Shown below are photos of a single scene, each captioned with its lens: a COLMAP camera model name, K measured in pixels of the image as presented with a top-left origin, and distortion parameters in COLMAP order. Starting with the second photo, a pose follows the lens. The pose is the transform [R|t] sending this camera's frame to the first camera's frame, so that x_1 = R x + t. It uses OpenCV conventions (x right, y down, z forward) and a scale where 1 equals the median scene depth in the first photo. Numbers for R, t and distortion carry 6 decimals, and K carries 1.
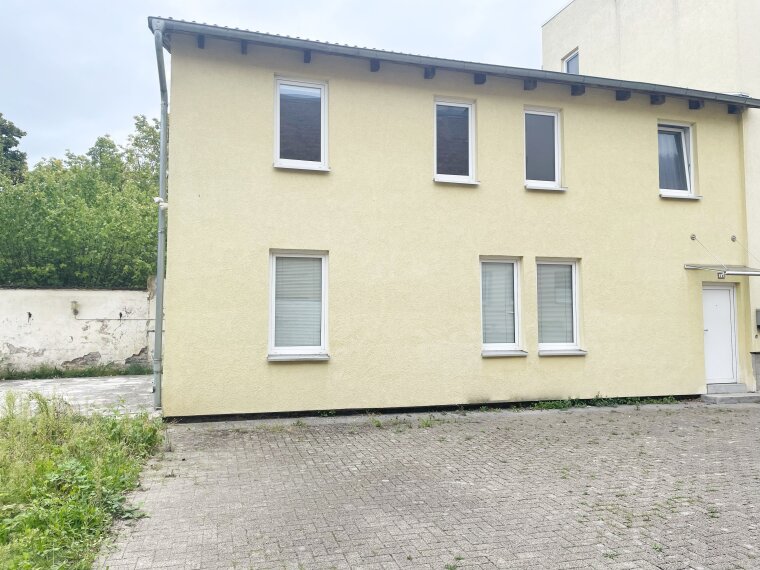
lens RADIAL K [[573.5, 0, 379.3], [0, 573.5, 285.2], [0, 0, 1]] dist [0.039399, -0.003310]
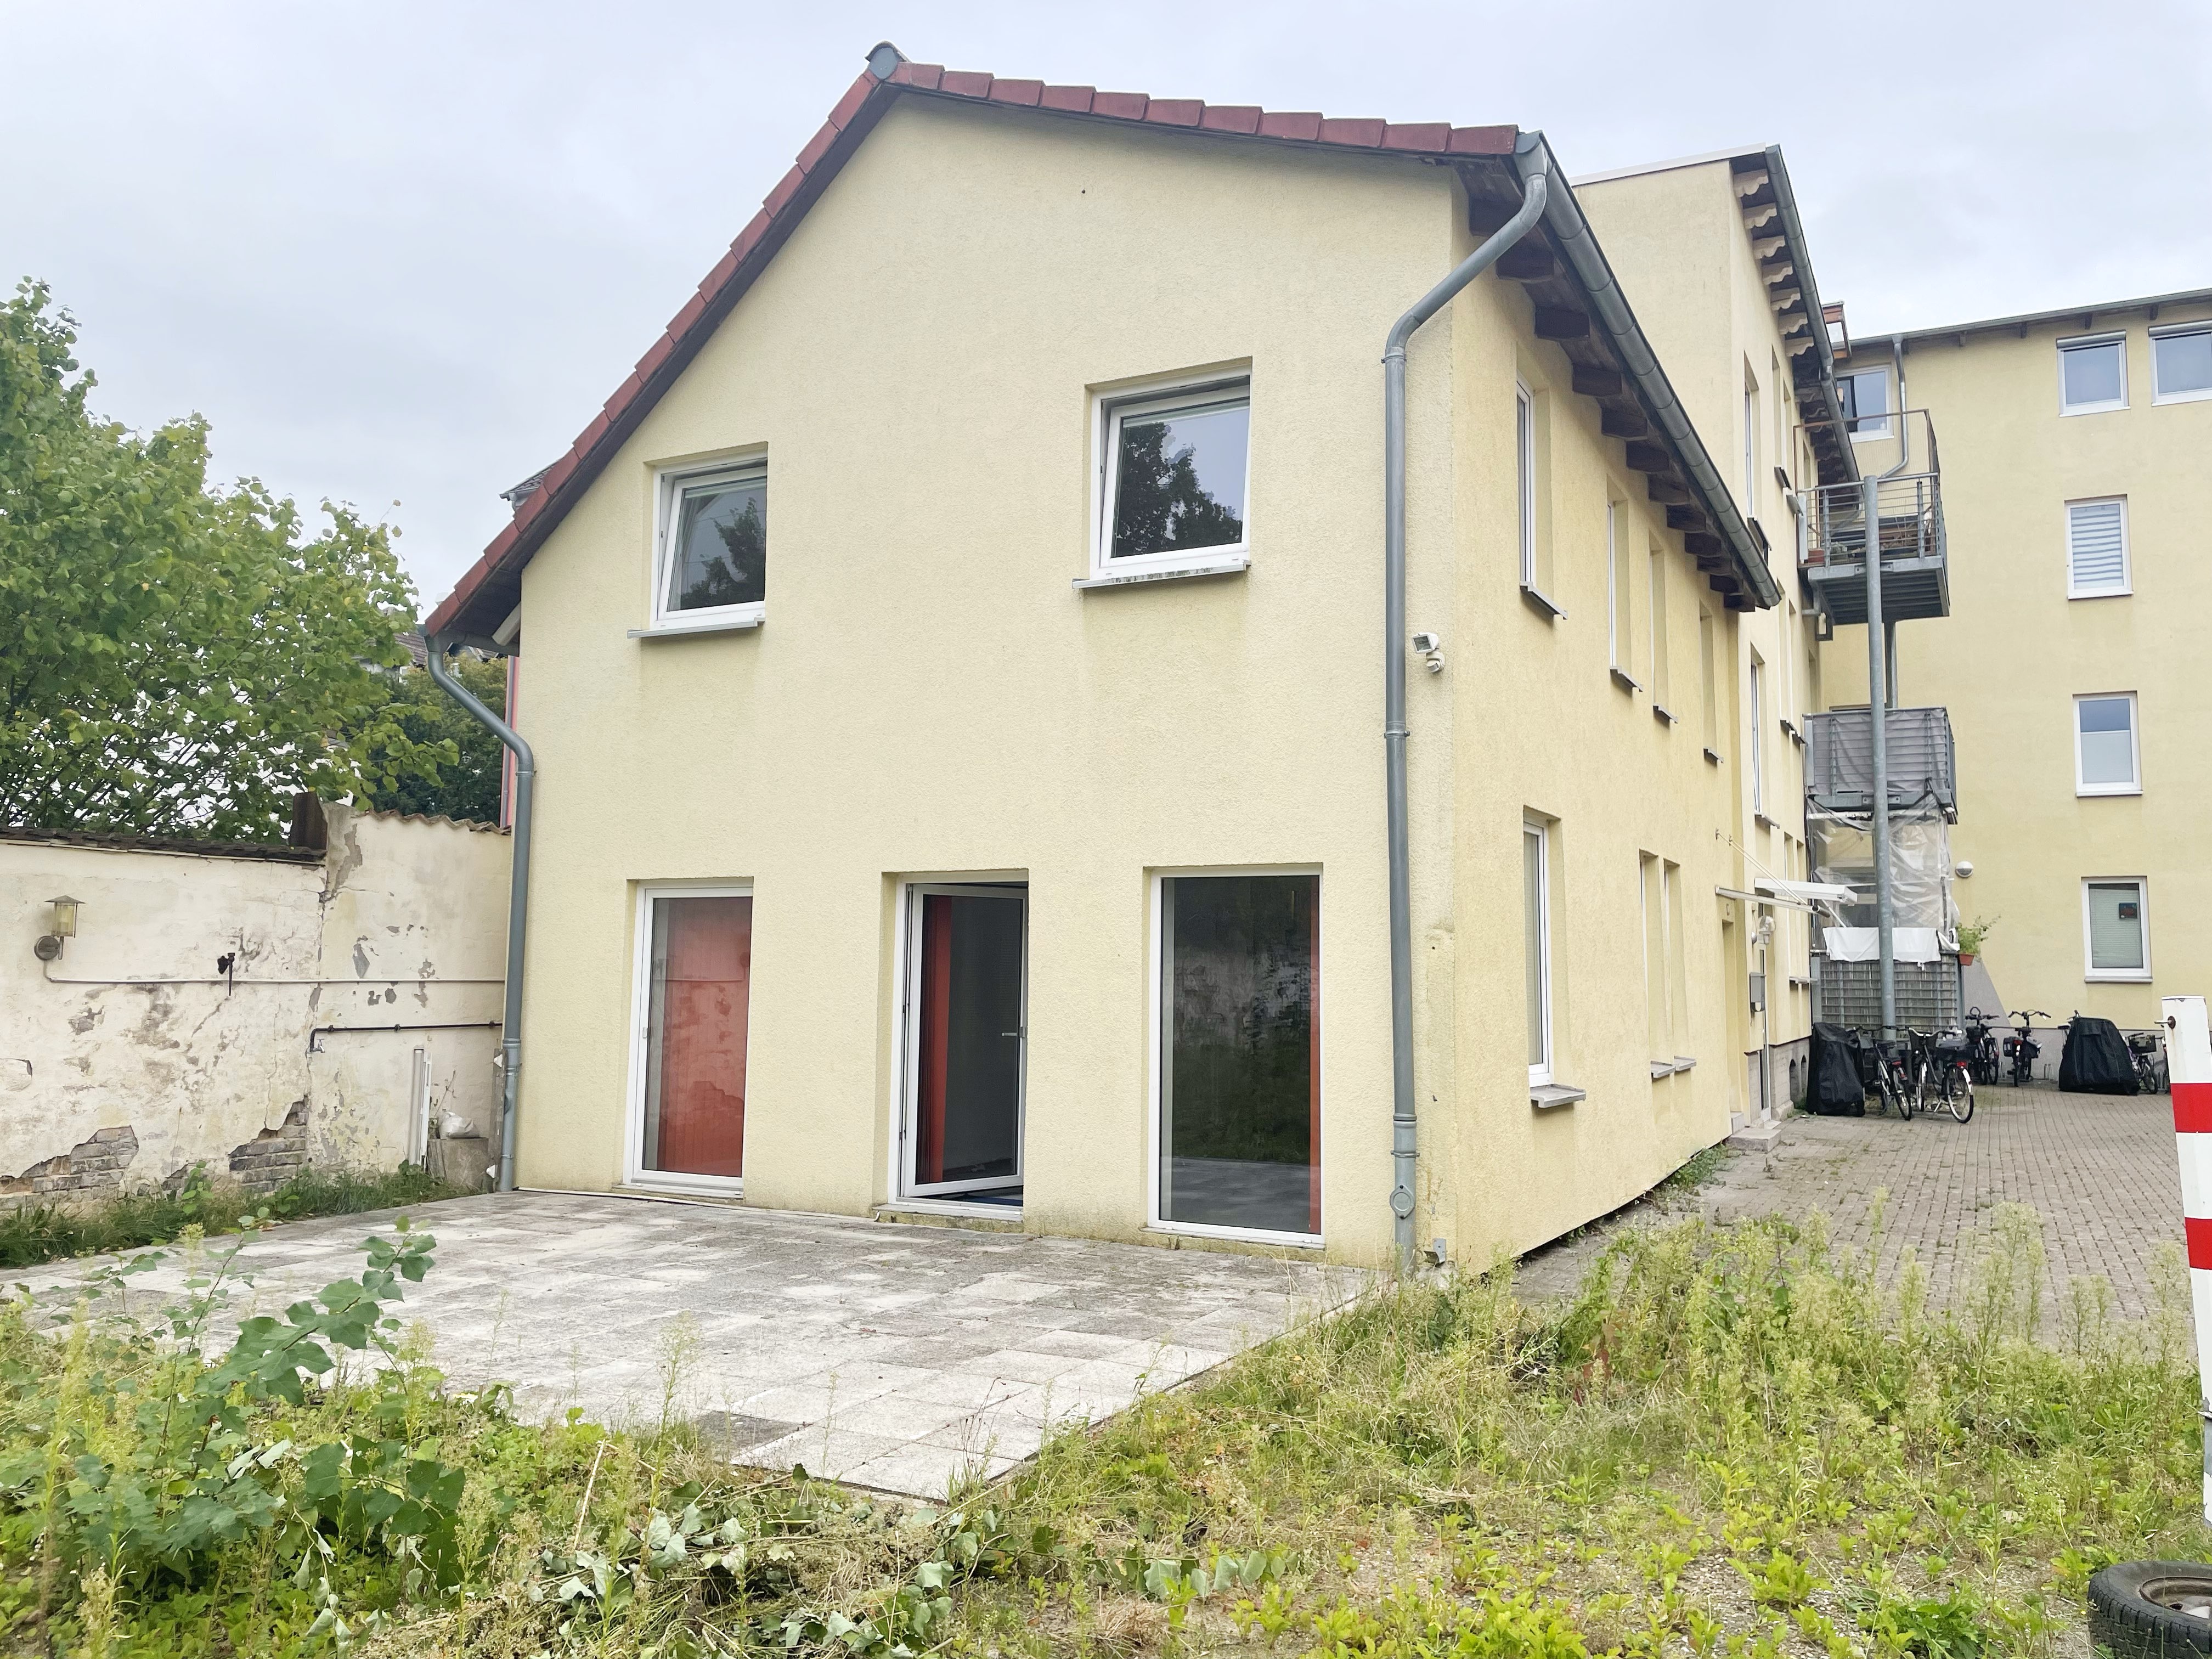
lens RADIAL K [[1669.2, 0, 1107.4], [0, 1669.2, 822.0], [0, 0, 1]] dist [0.039399, -0.003310]
pose [[0.679833, 0.077656, 0.729244, -0.711493], [-0.052914, 0.996980, -0.056838, 0.014505], [-0.731455, 0.000053, 0.681889, 0.273815]]
